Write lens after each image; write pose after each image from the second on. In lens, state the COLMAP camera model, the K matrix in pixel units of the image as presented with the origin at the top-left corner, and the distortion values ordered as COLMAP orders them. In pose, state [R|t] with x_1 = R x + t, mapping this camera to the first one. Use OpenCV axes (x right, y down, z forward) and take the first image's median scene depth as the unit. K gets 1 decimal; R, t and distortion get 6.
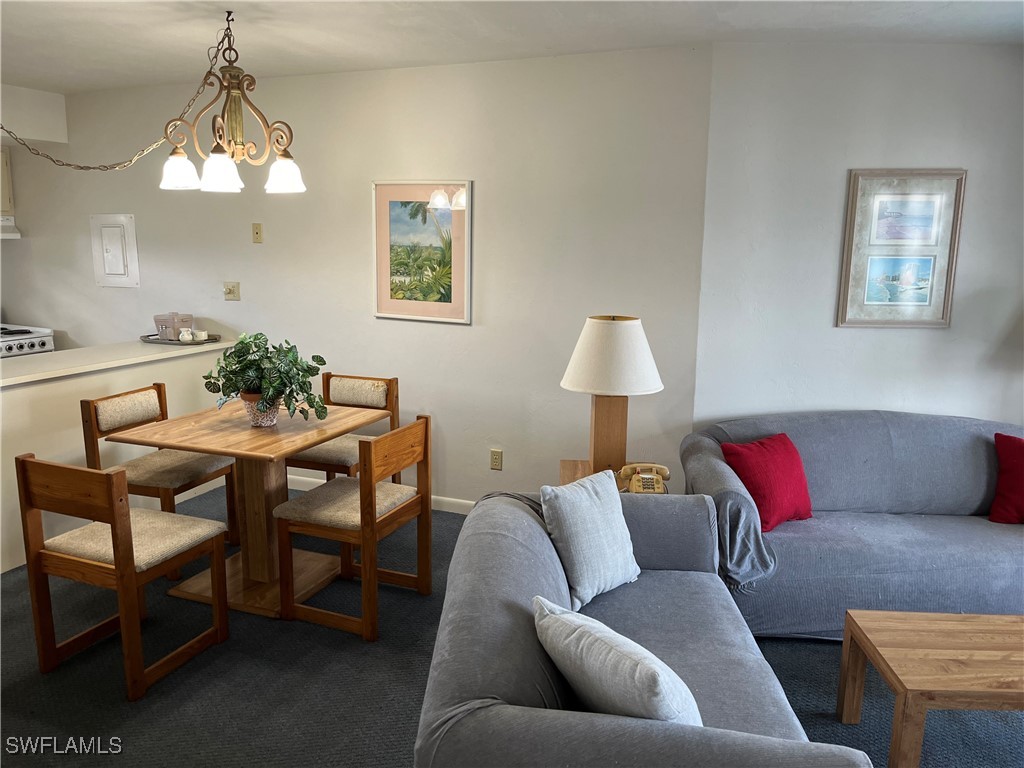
lens RADIAL K [[773.8, 0, 518.9], [0, 773.8, 386.6], [0, 0, 1]] dist [0.028609, -0.030052]
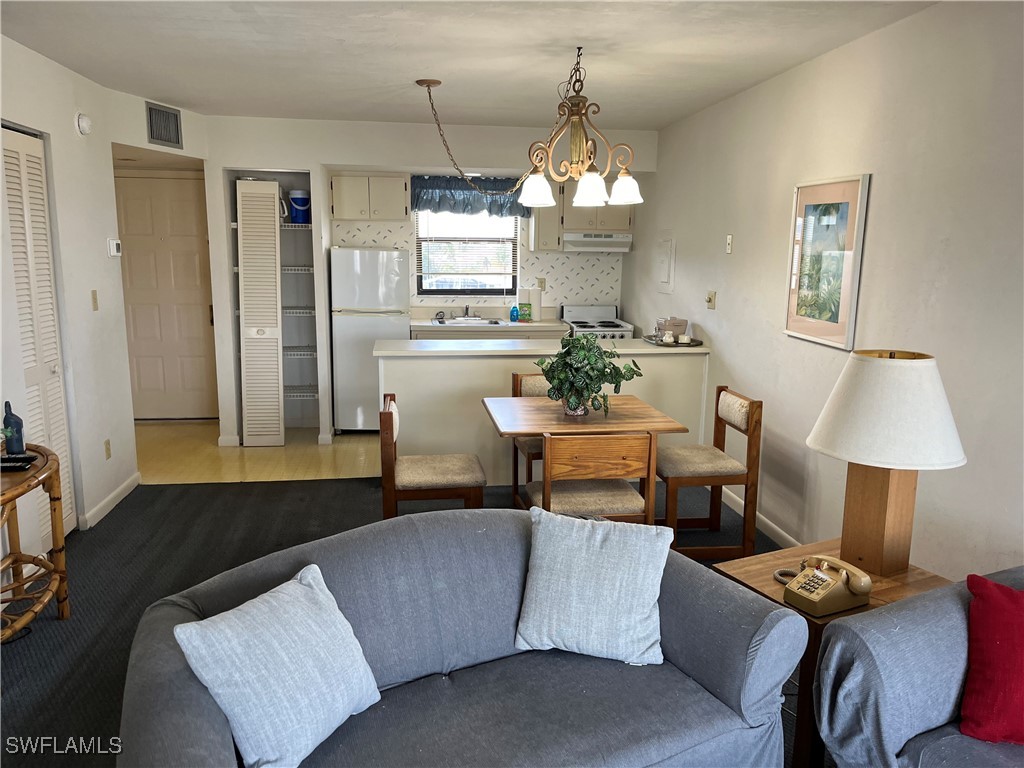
lens RADIAL K [[773.8, 0, 511.6], [0, 773.8, 383.3], [0, 0, 1]] dist [0.028609, -0.030052]
pose [[0.495151, 0.142844, -0.856984, 0.457744], [-0.167845, 0.983537, 0.066960, -0.042160], [0.852440, 0.110685, 0.510975, 0.283582]]
